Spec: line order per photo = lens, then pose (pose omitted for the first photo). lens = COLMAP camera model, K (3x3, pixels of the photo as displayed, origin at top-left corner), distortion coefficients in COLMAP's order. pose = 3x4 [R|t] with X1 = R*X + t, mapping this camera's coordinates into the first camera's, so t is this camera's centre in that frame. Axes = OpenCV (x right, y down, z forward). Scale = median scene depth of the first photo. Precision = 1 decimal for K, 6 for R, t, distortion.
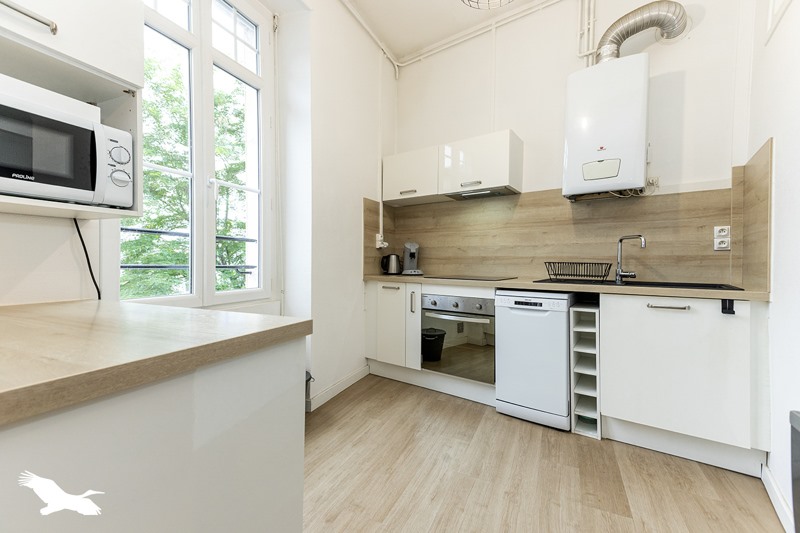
lens RADIAL K [[364.1, 0, 399.0], [0, 364.1, 263.6], [0, 0, 1]] dist [0.061497, -0.000086]
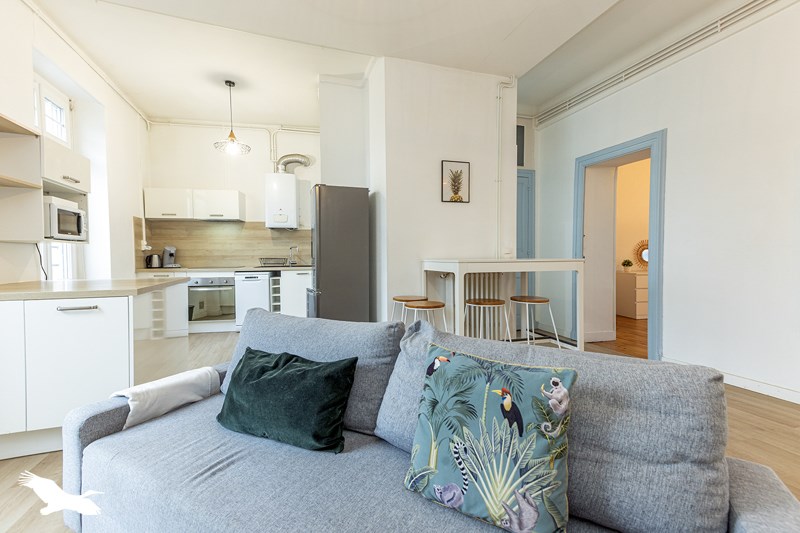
lens RADIAL K [[364.1, 0, 399.0], [0, 364.1, 263.6], [0, 0, 1]] dist [0.061497, -0.000086]
pose [[0.741976, -0.028756, 0.669809, -0.346214], [0.018039, 0.999574, 0.022931, -0.005358], [-0.670183, -0.004931, 0.742179, -0.910225]]
